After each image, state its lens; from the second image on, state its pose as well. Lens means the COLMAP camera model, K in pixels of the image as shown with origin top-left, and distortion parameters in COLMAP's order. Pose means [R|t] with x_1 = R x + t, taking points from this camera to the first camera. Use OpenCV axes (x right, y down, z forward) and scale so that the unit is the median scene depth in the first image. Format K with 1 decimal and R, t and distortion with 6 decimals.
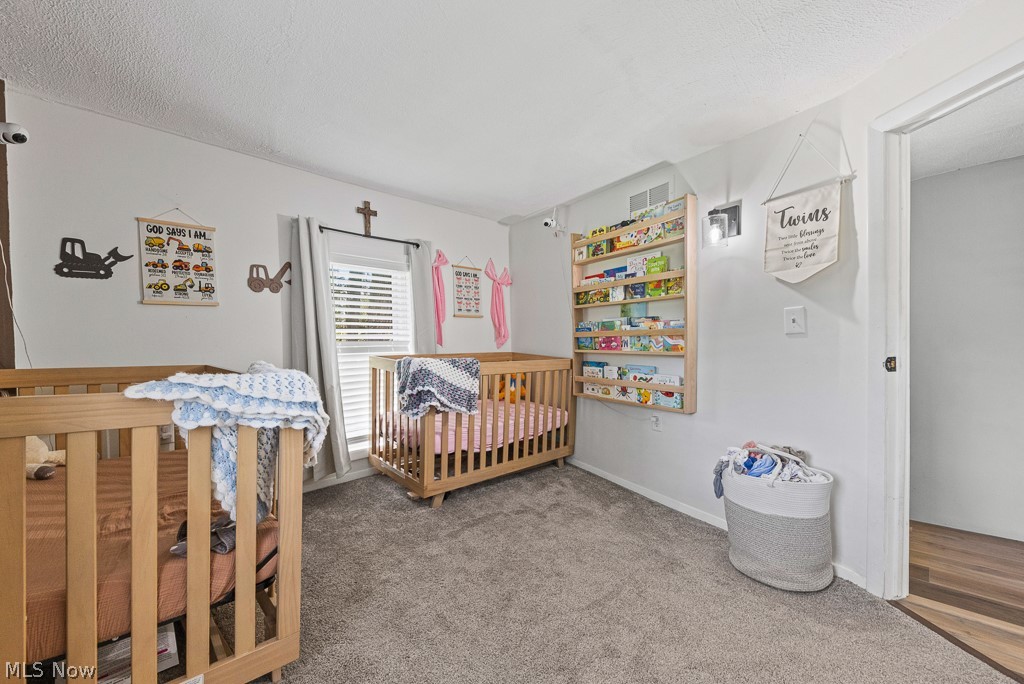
lens RADIAL K [[410.9, 0, 499.3], [0, 410.9, 349.9], [0, 0, 1]] dist [0.000523, -0.000204]
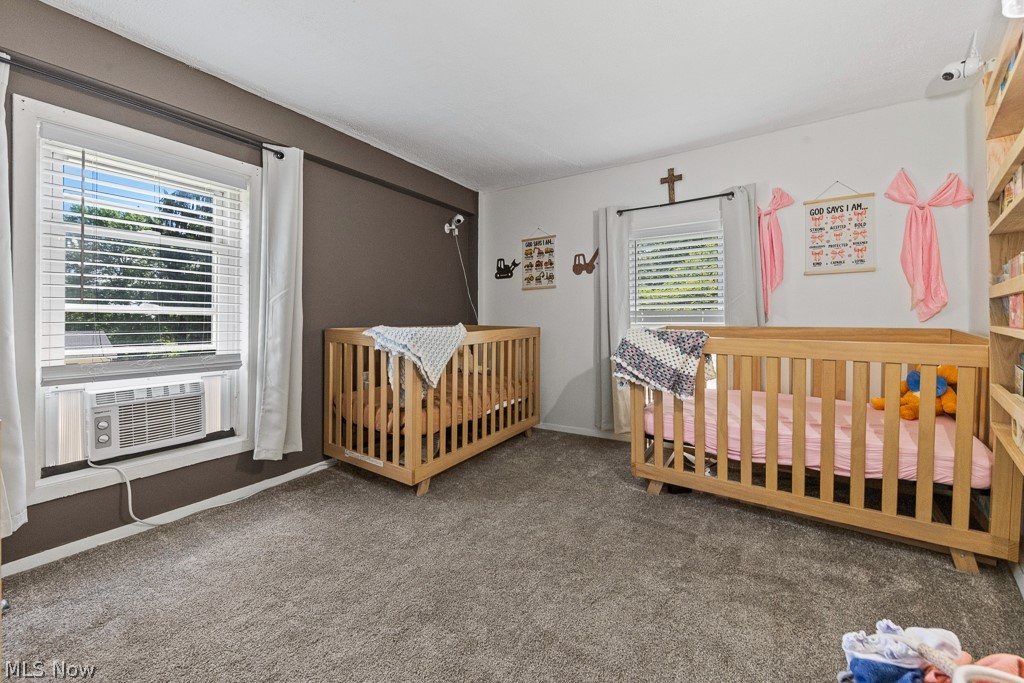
lens RADIAL K [[404.5, 0, 497.3], [0, 404.5, 312.8], [0, 0, 1]] dist [0.000120, -0.000510]
pose [[0.206003, -0.002516, -0.978548, 0.607268], [-0.013698, 0.999891, -0.005454, -0.005636], [0.978456, 0.014528, 0.205946, 0.446798]]
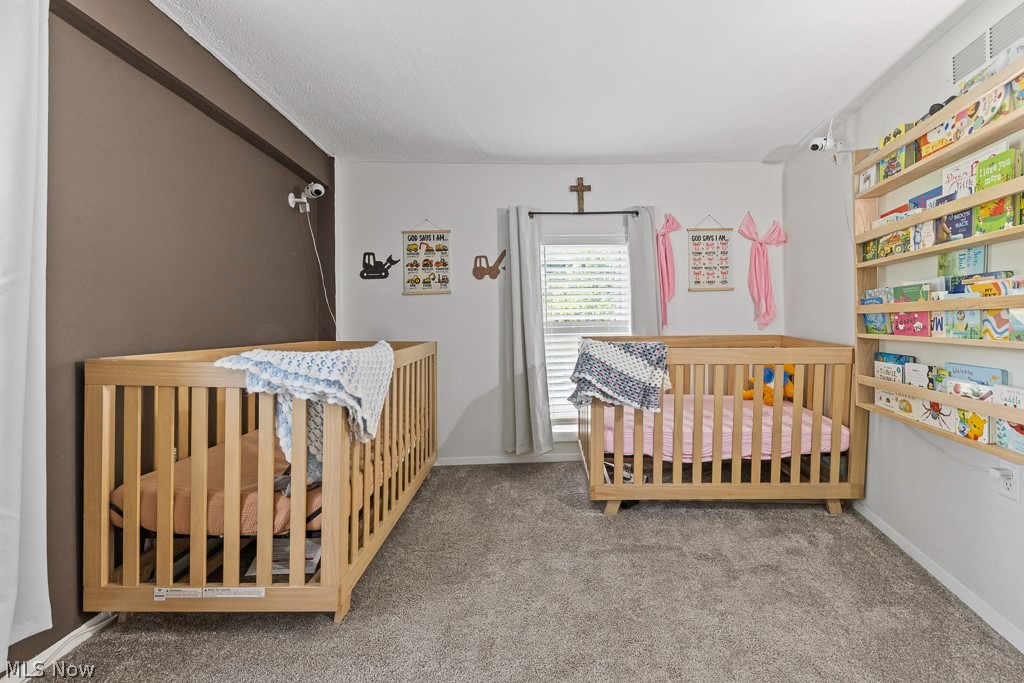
lens RADIAL K [[414.4, 0, 540.5], [0, 414.4, 323.8], [0, 0, 1]] dist [0.010642, -0.005303]
pose [[0.740997, 0.000615, -0.671508, 0.301725], [-0.006920, 0.999953, -0.006721, -0.009145], [0.671473, 0.009627, 0.740967, 0.238022]]
